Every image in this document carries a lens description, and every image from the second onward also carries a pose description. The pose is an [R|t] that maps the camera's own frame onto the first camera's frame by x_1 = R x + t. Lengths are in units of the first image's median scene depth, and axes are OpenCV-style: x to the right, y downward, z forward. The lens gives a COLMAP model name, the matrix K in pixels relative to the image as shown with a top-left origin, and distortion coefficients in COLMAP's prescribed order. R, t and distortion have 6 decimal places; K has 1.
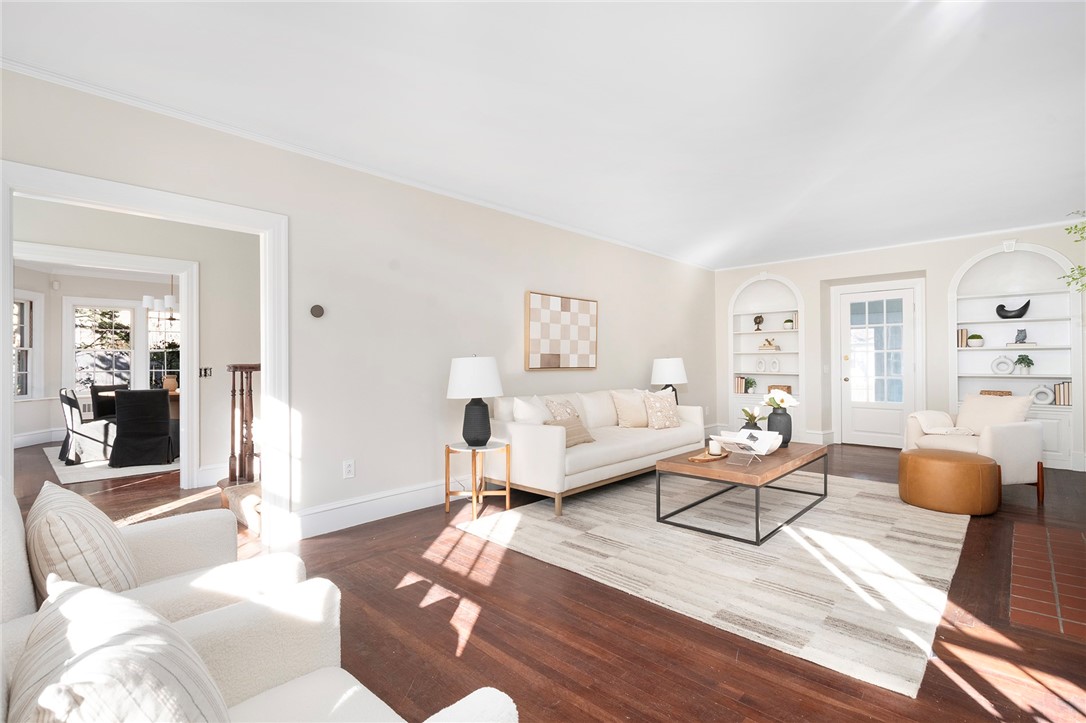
lens RADIAL K [[508.1, 0, 543.0], [0, 508.1, 361.5], [0, 0, 1]] dist [-0.000183, -0.000376]
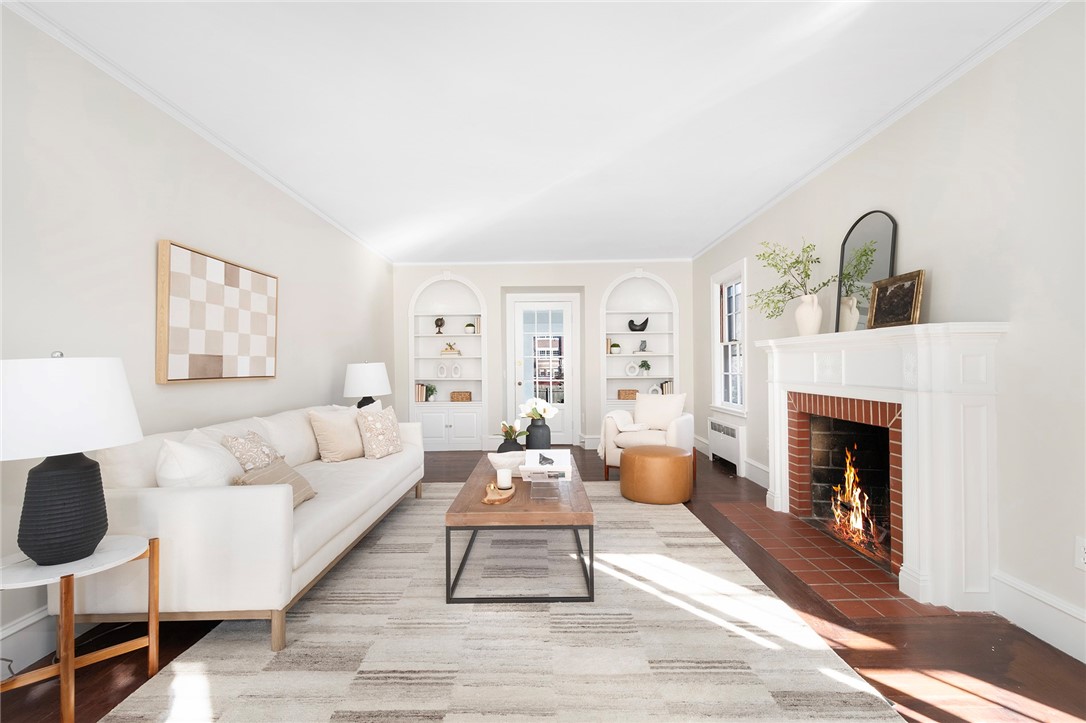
lens RADIAL K [[497.1, 0, 543.0], [0, 497.1, 361.5], [0, 0, 1]] dist [0.007828, 0.000017]
pose [[0.726984, 0.003324, 0.686647, -0.100268], [0.005422, 0.999929, -0.010582, 0.001204], [-0.686633, 0.011416, 0.726914, 0.312317]]
